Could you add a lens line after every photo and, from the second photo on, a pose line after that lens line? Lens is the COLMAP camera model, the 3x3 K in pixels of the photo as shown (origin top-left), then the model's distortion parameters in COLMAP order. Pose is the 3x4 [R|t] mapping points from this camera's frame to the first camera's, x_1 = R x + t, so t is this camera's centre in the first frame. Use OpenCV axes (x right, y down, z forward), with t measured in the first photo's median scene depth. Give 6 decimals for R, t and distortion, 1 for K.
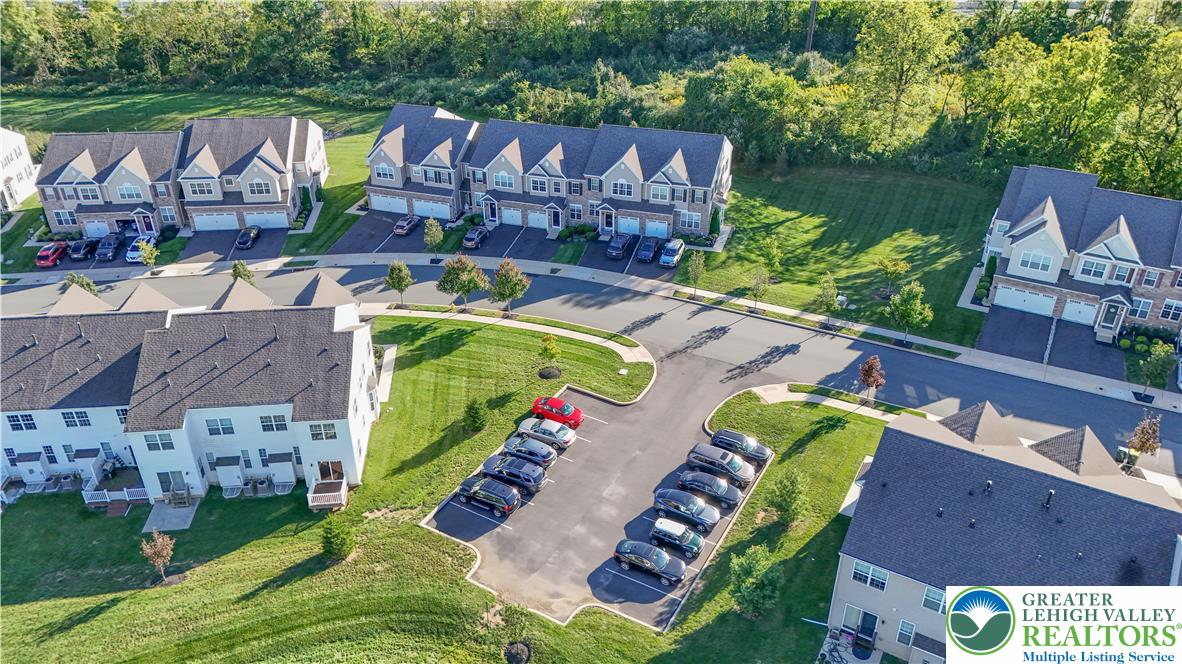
lens RADIAL K [[873.6, 0, 591.0], [0, 873.6, 332.0], [0, 0, 1]] dist [0.080934, -0.070797]
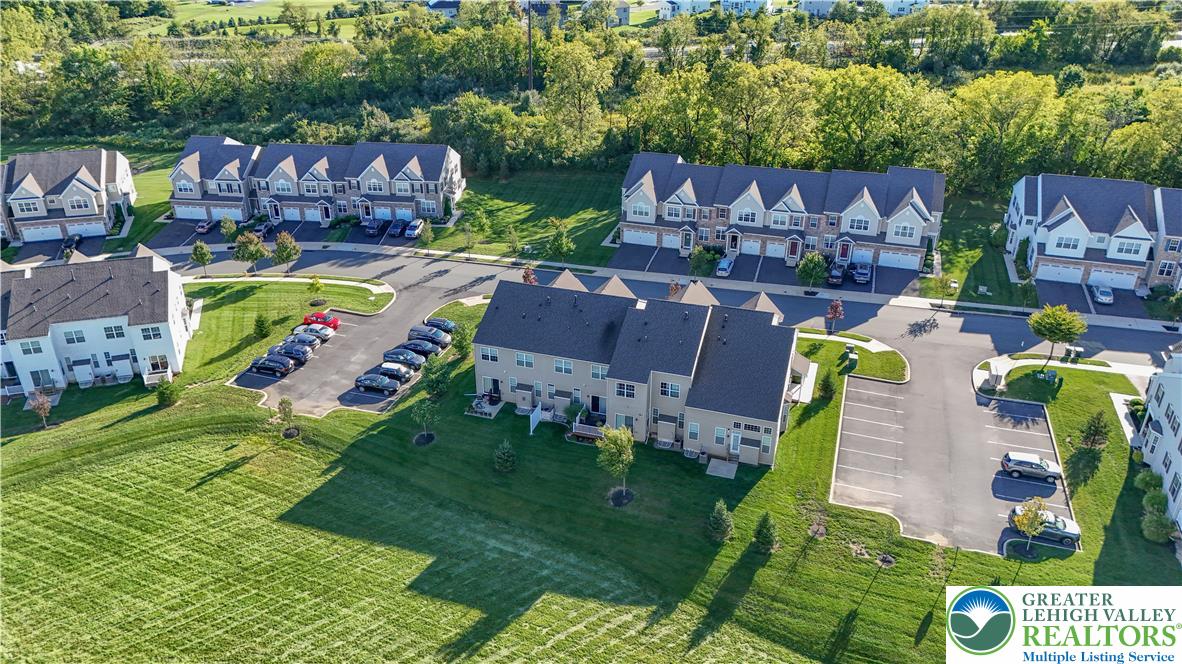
lens RADIAL K [[873.6, 0, 591.0], [0, 873.6, 332.0], [0, 0, 1]] dist [0.080934, -0.070797]
pose [[0.978820, -0.086552, 0.185528, 0.086891], [0.097865, 0.993804, -0.052697, 0.156591], [-0.179817, 0.069738, 0.981225, -0.361477]]
